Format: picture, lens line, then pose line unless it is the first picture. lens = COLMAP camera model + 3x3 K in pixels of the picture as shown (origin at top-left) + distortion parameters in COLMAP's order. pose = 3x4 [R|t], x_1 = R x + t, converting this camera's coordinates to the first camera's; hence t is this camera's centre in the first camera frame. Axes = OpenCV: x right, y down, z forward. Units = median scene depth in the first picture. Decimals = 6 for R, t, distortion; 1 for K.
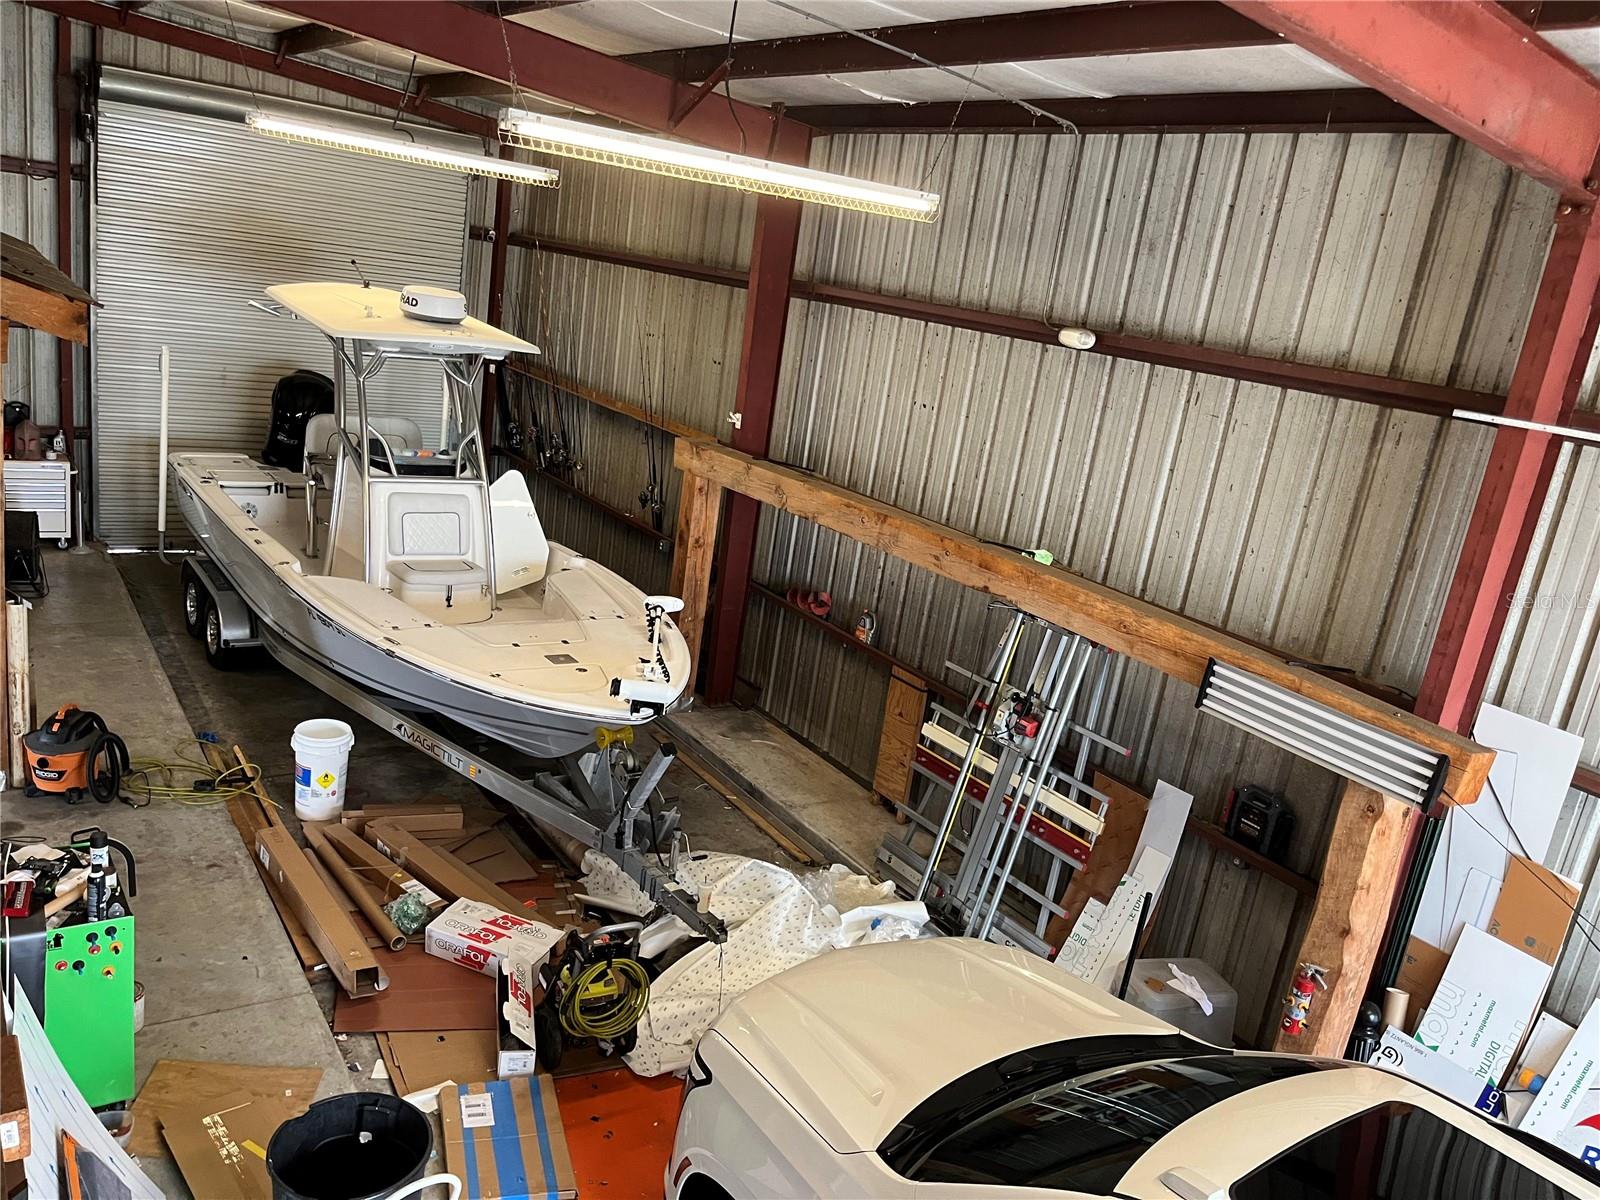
lens RADIAL K [[1213.1, 0, 800.0], [0, 1213.1, 600.0], [0, 0, 1]] dist [0.081941, -0.098353]
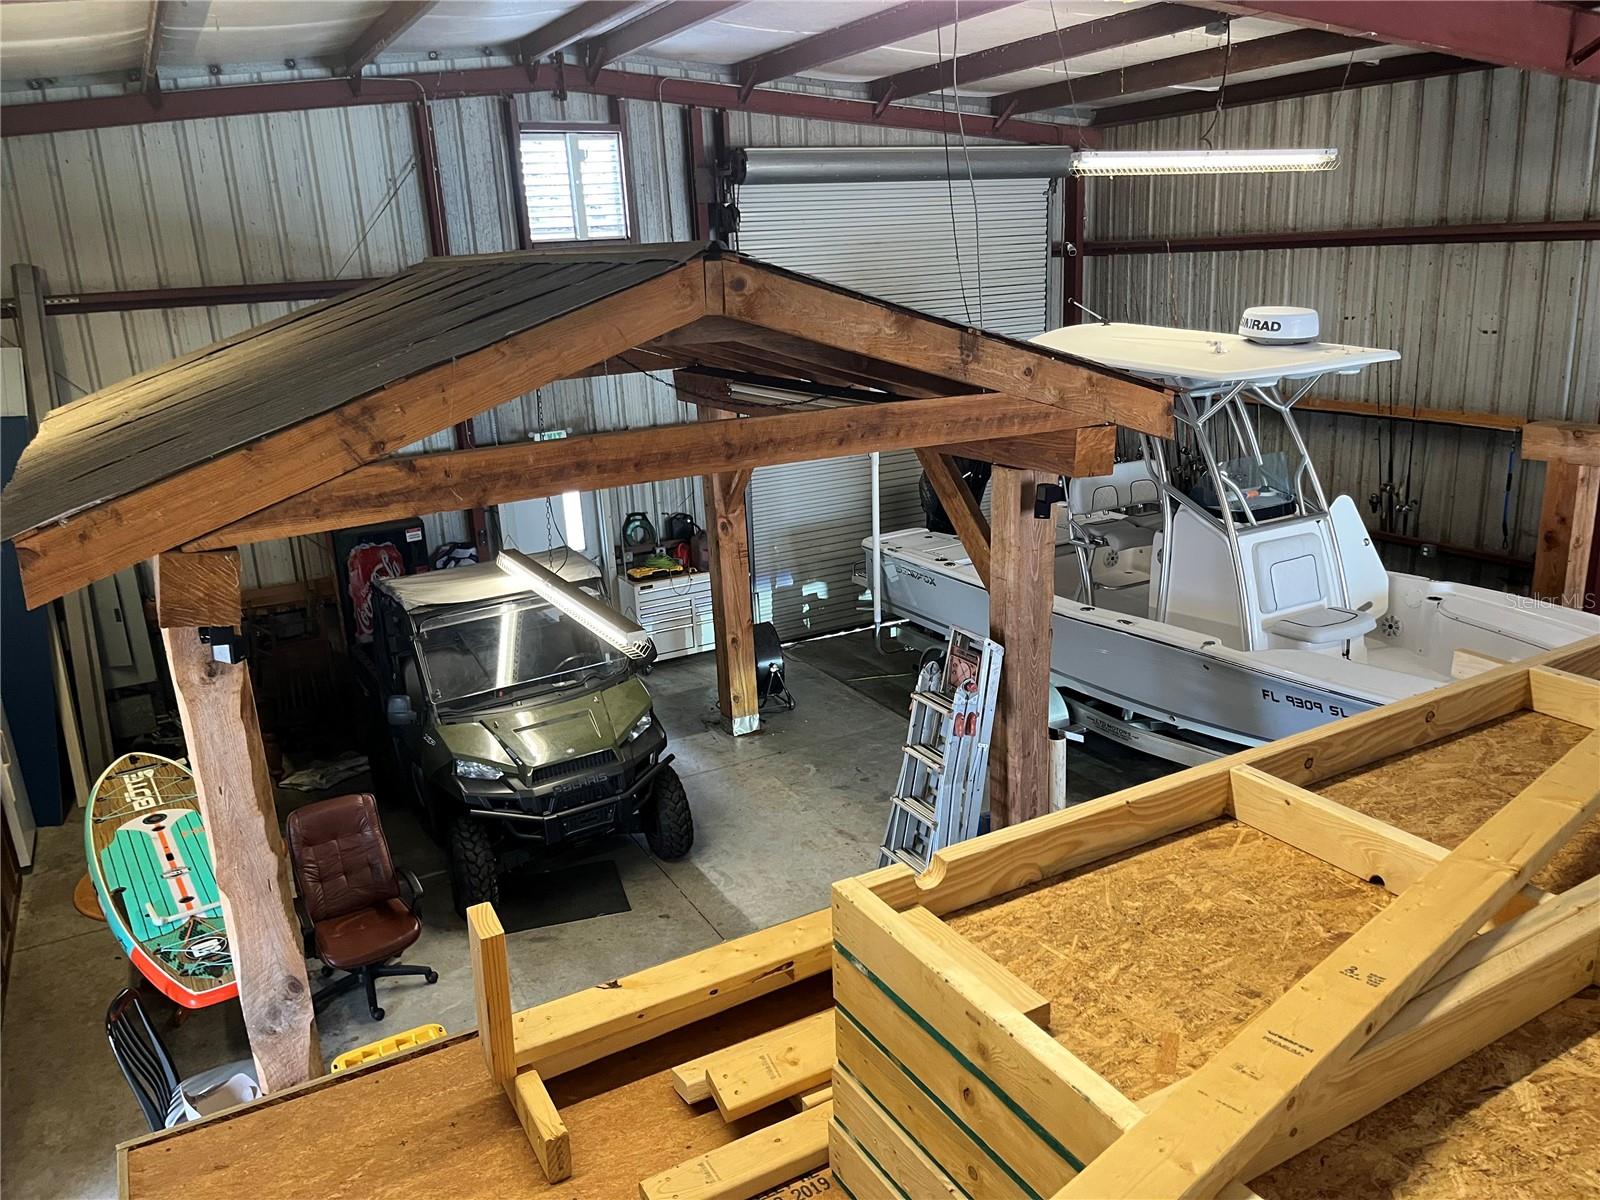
lens RADIAL K [[1214.7, 0, 803.9], [0, 1214.7, 613.1], [0, 0, 1]] dist [0.054165, -0.066777]
pose [[0.978828, -0.157357, -0.130900, -0.567166], [0.159728, 0.987131, 0.007751, -0.101501], [0.127995, -0.028495, 0.991365, 0.081095]]
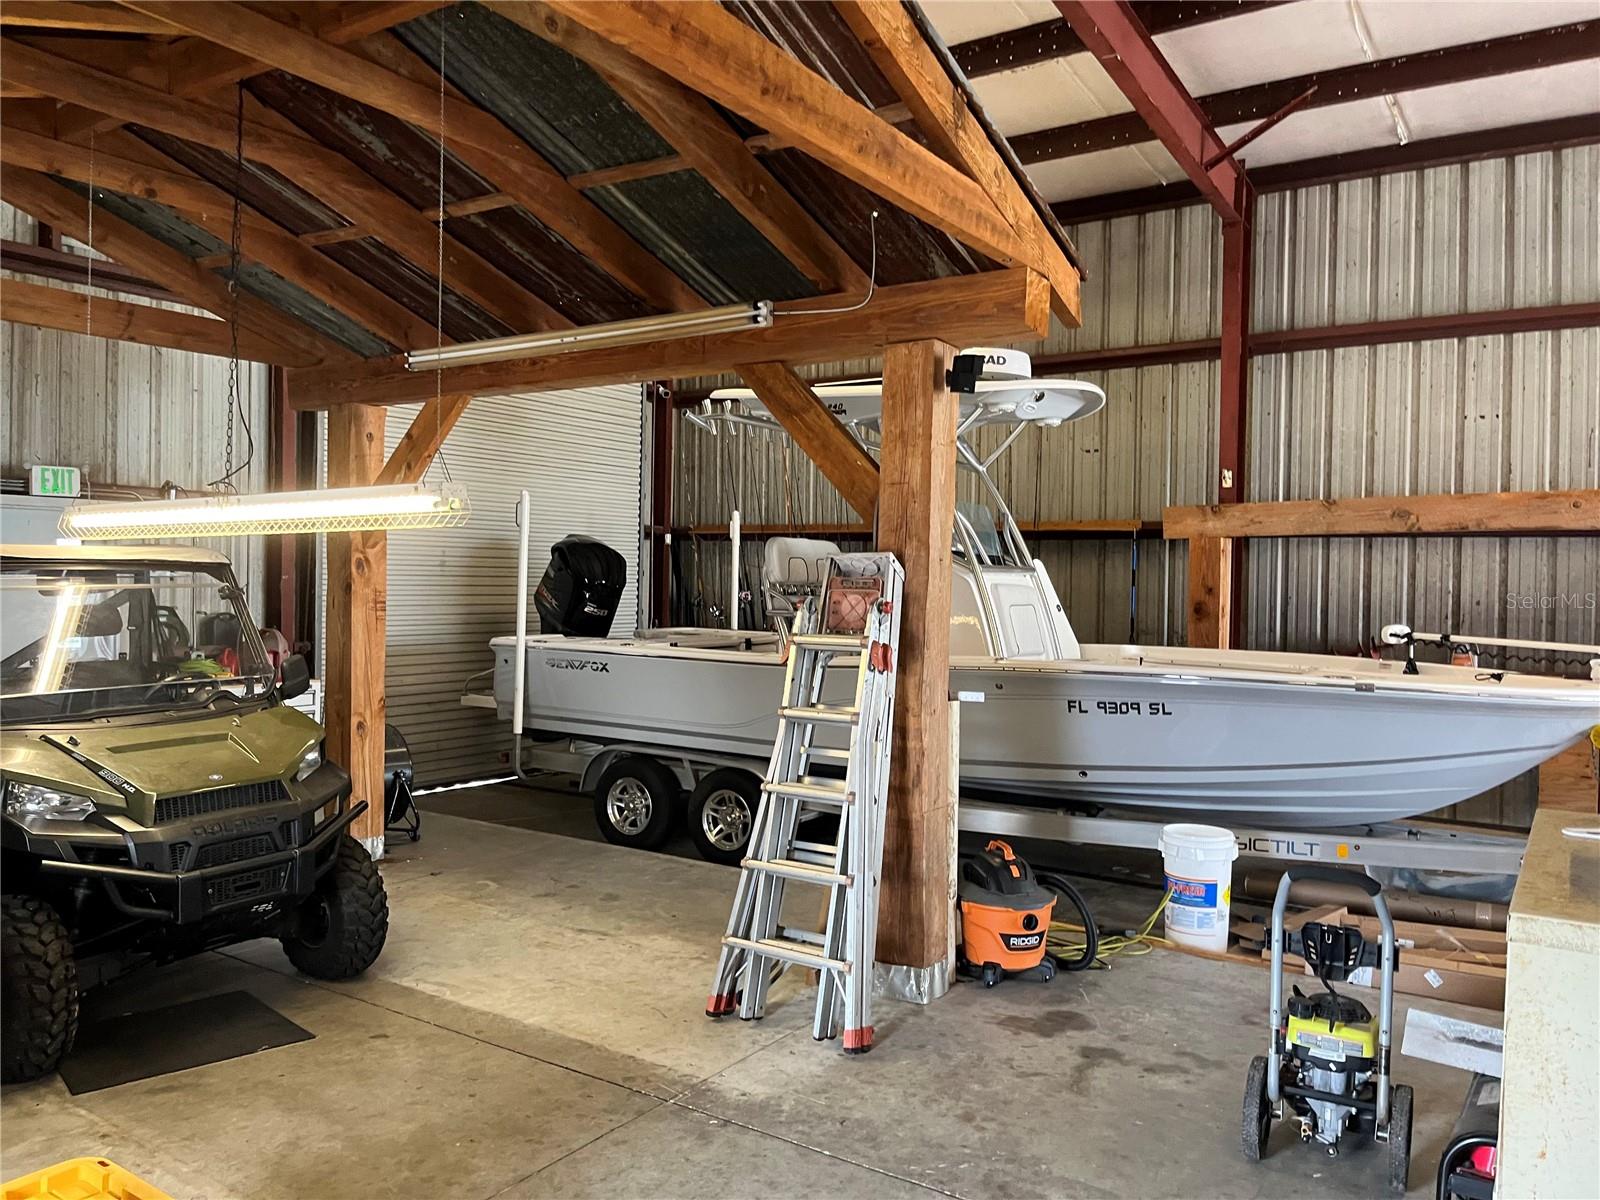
lens RADIAL K [[1218.7, 0, 800.0], [0, 1218.7, 600.0], [0, 0, 1]] dist [0.045718, -0.058318]
pose [[0.913099, -0.133615, 0.385224, -0.803635], [0.213454, 0.961618, -0.172415, 0.037522], [-0.347401, 0.239660, 0.906573, 0.302645]]
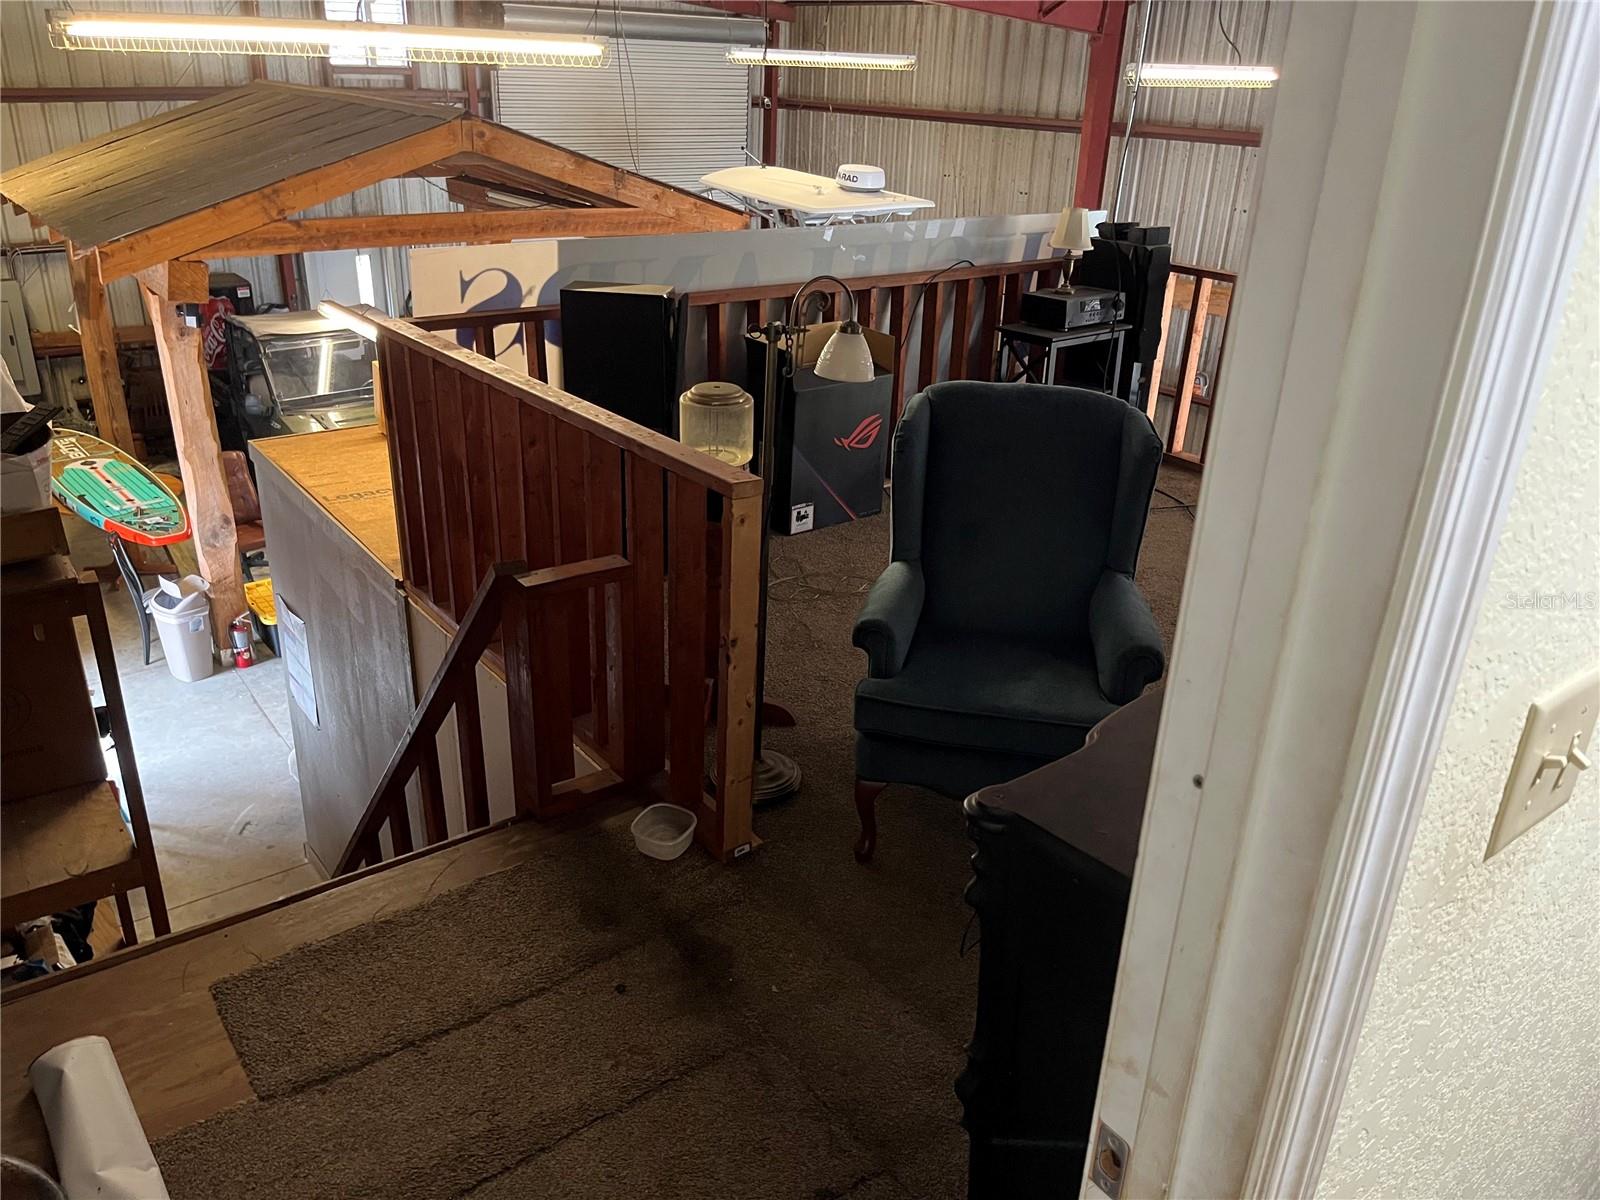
lens RADIAL K [[1218.7, 0, 800.0], [0, 1218.7, 600.0], [0, 0, 1]] dist [0.045718, -0.058318]
pose [[0.991786, -0.126300, 0.020229, -0.464836], [0.121662, 0.980295, 0.155628, -0.009150], [-0.039486, -0.151888, 0.987609, -0.384862]]
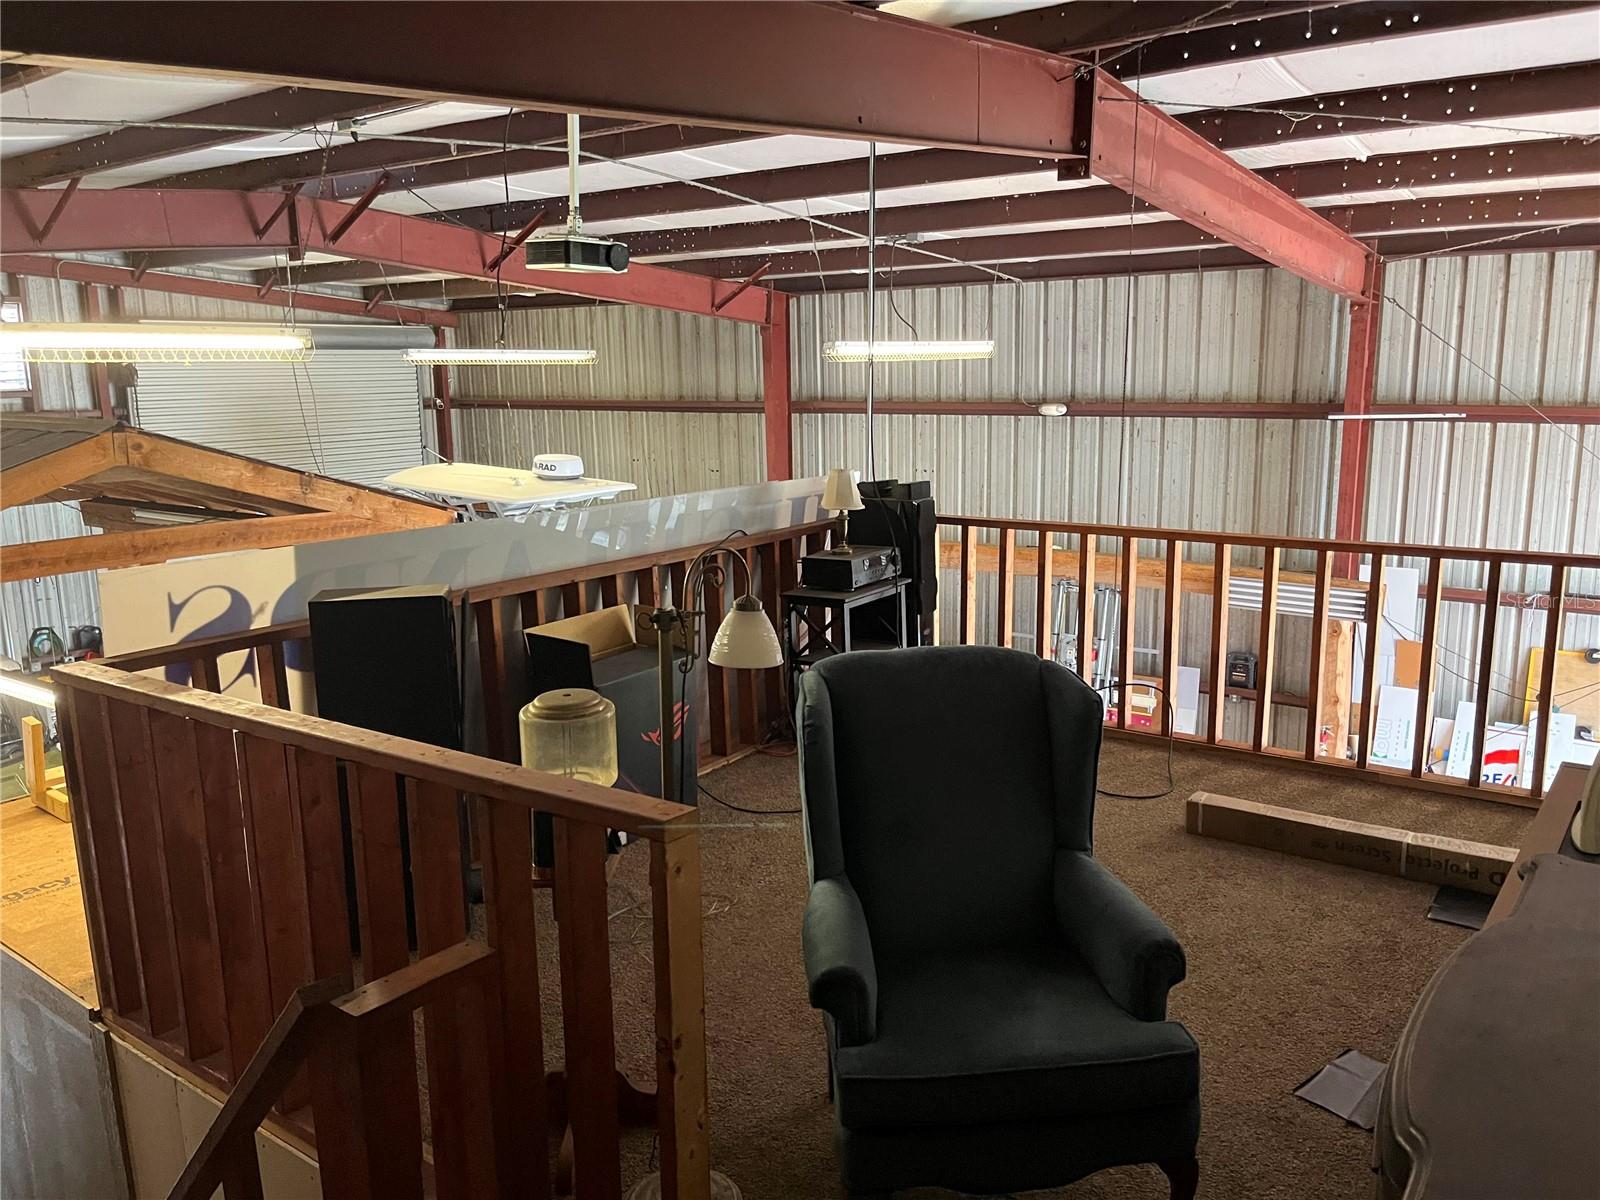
lens RADIAL K [[1213.4, 0, 818.1], [0, 1213.4, 591.9], [0, 0, 1]] dist [0.070247, -0.103946]
pose [[0.921739, -0.218382, 0.320478, -0.505726], [0.236967, 0.971319, -0.019668, -0.021710], [-0.306991, 0.094071, 0.947052, -0.310664]]
